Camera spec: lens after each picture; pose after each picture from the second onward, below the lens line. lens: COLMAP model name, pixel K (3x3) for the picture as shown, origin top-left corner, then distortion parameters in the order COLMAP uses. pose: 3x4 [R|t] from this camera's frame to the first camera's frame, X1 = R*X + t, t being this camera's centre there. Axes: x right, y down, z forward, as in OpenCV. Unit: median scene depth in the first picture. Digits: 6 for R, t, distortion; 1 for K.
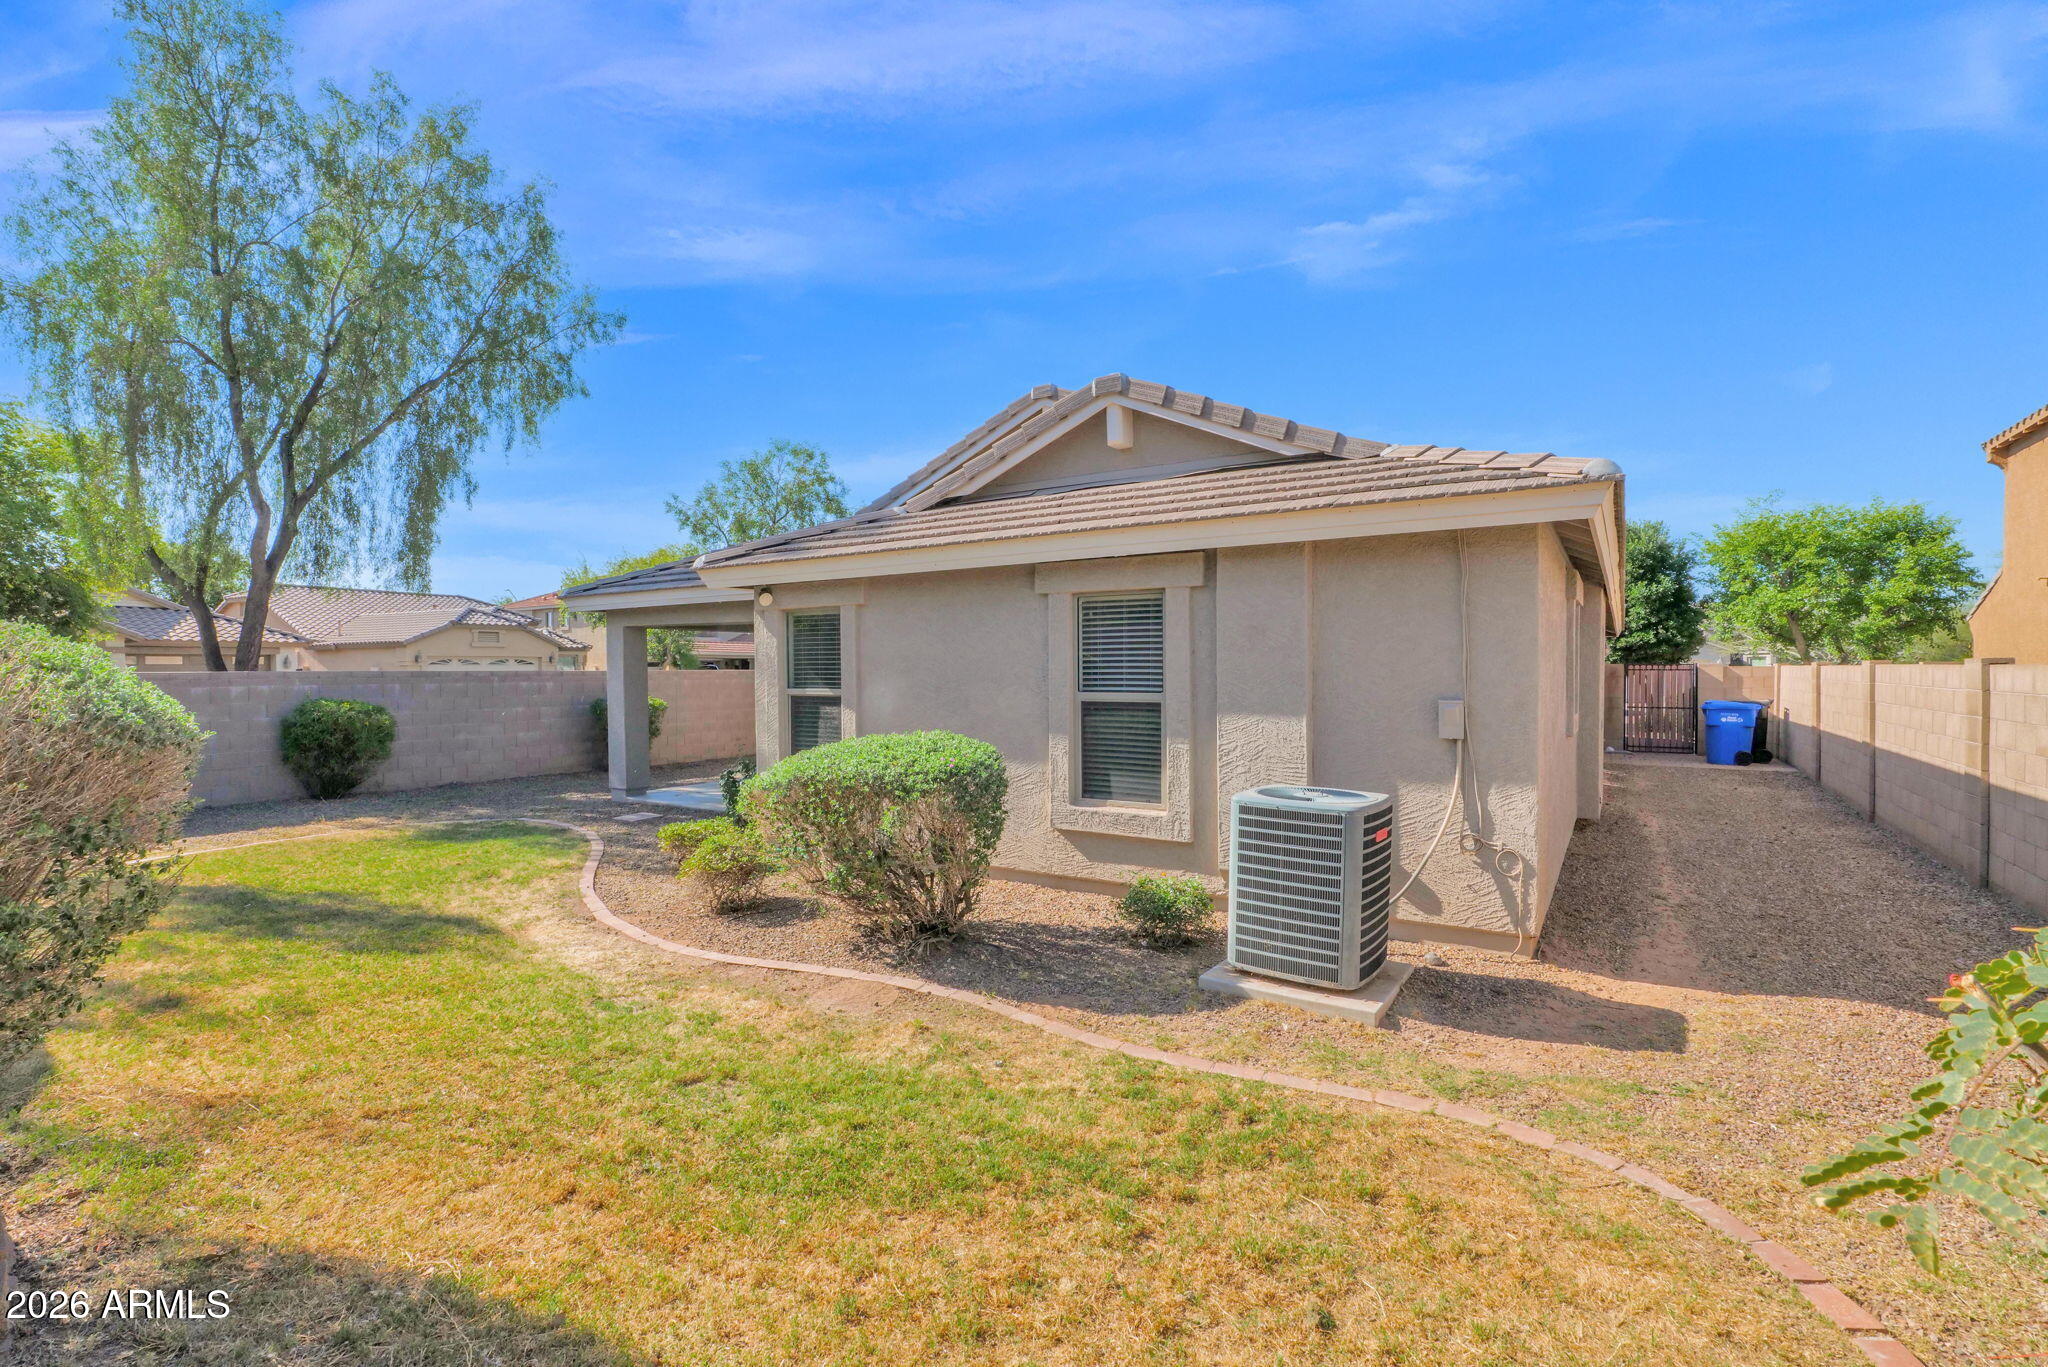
lens RADIAL K [[953.5, 0, 1030.1], [0, 953.5, 679.7], [0, 0, 1]] dist [-0.022665, 0.003876]
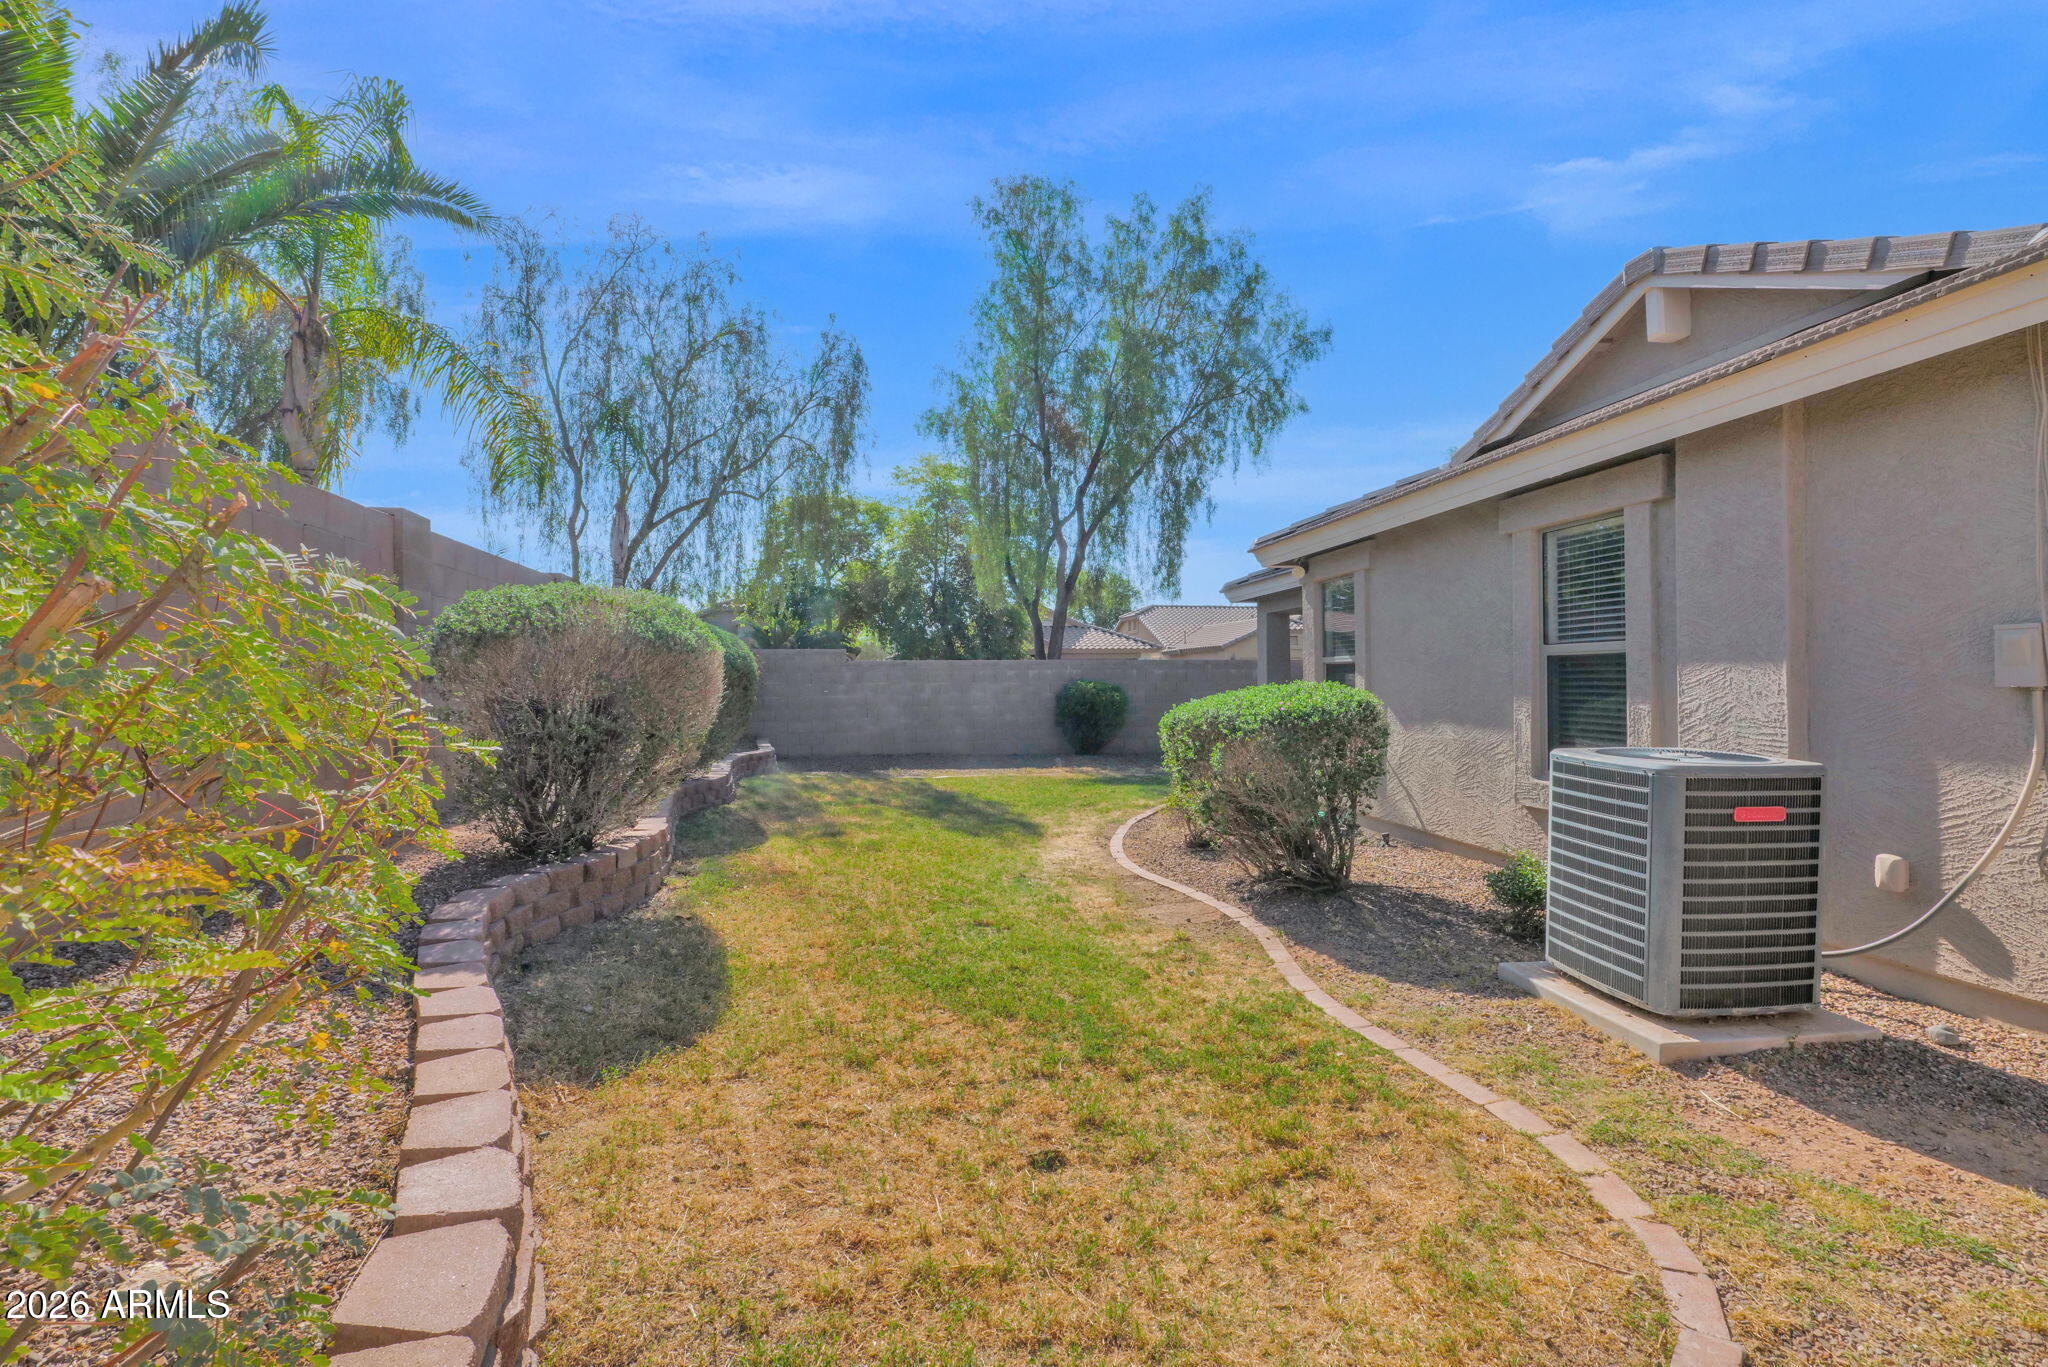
lens RADIAL K [[953.5, 0, 1020.3], [0, 953.5, 683.2], [0, 0, 1]] dist [-0.022665, 0.003876]
pose [[0.639941, -0.000814, -0.768423, 0.477760], [-0.004238, 0.999980, -0.004588, 0.062622], [0.768412, 0.006193, 0.639925, 0.124403]]
